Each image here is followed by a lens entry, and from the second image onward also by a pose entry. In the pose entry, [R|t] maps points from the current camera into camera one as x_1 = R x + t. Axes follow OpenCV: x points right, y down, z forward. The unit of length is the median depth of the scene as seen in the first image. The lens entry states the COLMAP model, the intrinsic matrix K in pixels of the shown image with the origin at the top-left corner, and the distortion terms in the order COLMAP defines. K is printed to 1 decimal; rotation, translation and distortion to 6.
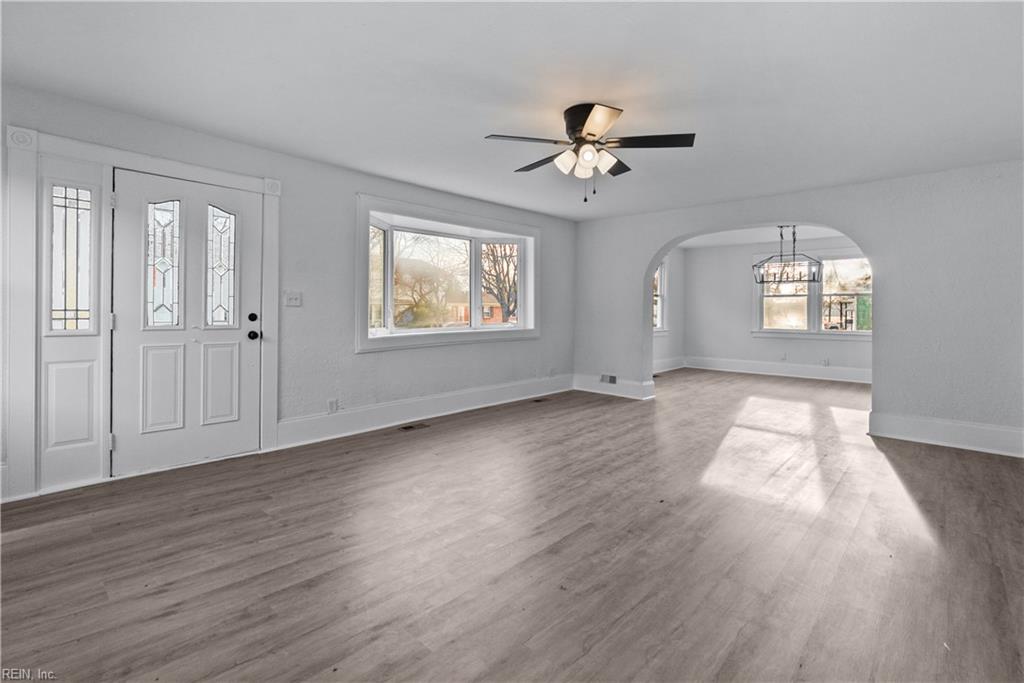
lens RADIAL K [[469.5, 0, 512.3], [0, 469.5, 316.6], [0, 0, 1]] dist [-0.011292, 0.000244]
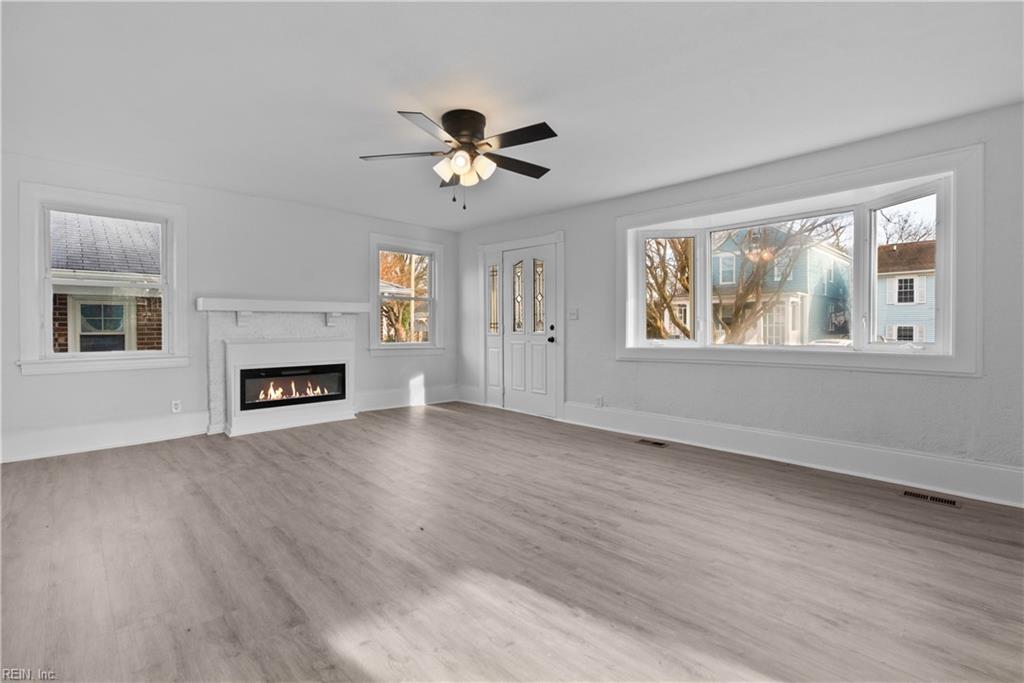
lens RADIAL K [[465.1, 0, 510.0], [0, 465.1, 327.4], [0, 0, 1]] dist [-0.008195, 0.000532]
pose [[-0.061007, -0.003683, -0.998131, 1.127168], [-0.012380, 0.999919, -0.002933, 0.008144], [0.998061, 0.012178, -0.061048, 1.146394]]
